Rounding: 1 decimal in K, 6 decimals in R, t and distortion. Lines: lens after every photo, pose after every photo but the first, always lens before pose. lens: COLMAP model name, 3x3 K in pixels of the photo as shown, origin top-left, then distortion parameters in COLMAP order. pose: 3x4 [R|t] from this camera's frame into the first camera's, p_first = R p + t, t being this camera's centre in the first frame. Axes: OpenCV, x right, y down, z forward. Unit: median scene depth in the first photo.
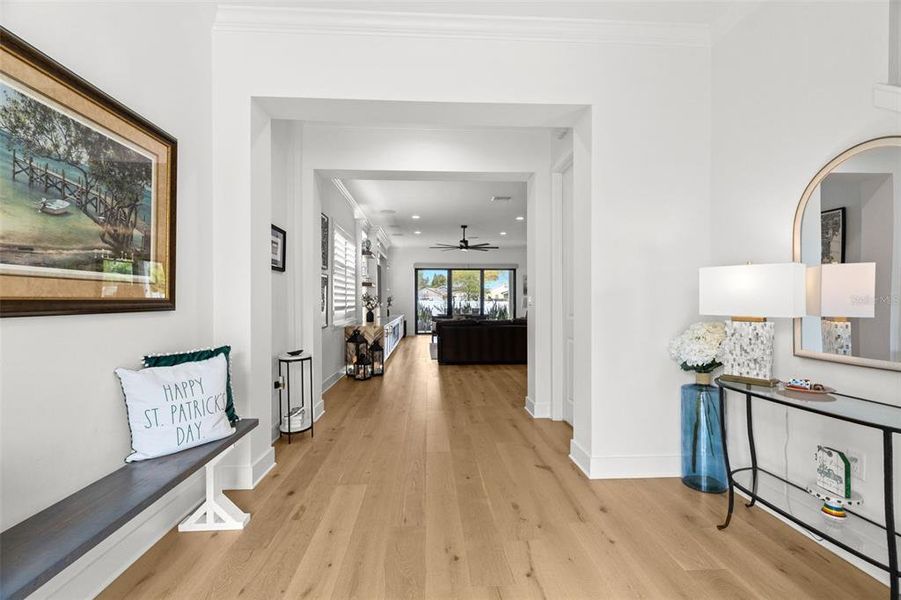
lens RADIAL K [[404.6, 0, 448.6], [0, 404.6, 299.0], [0, 0, 1]] dist [0.003707, 0.000160]
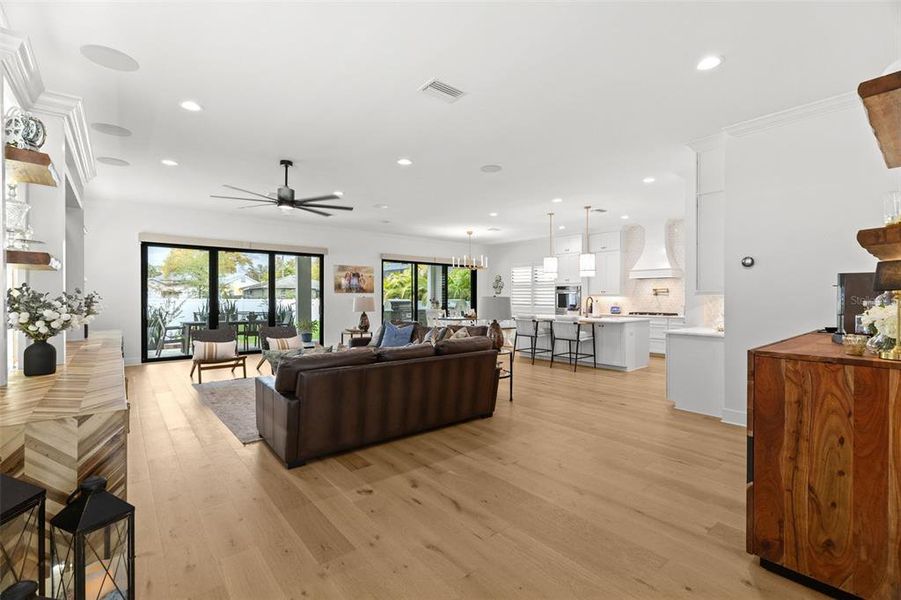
lens RADIAL K [[404.6, 0, 458.2], [0, 404.6, 300.1], [0, 0, 1]] dist [0.003707, 0.000160]
pose [[0.802878, -0.005280, 0.596120, -0.097590], [-0.001059, 0.999947, 0.010284, -0.005886], [-0.596142, -0.008888, 0.802830, 0.441218]]
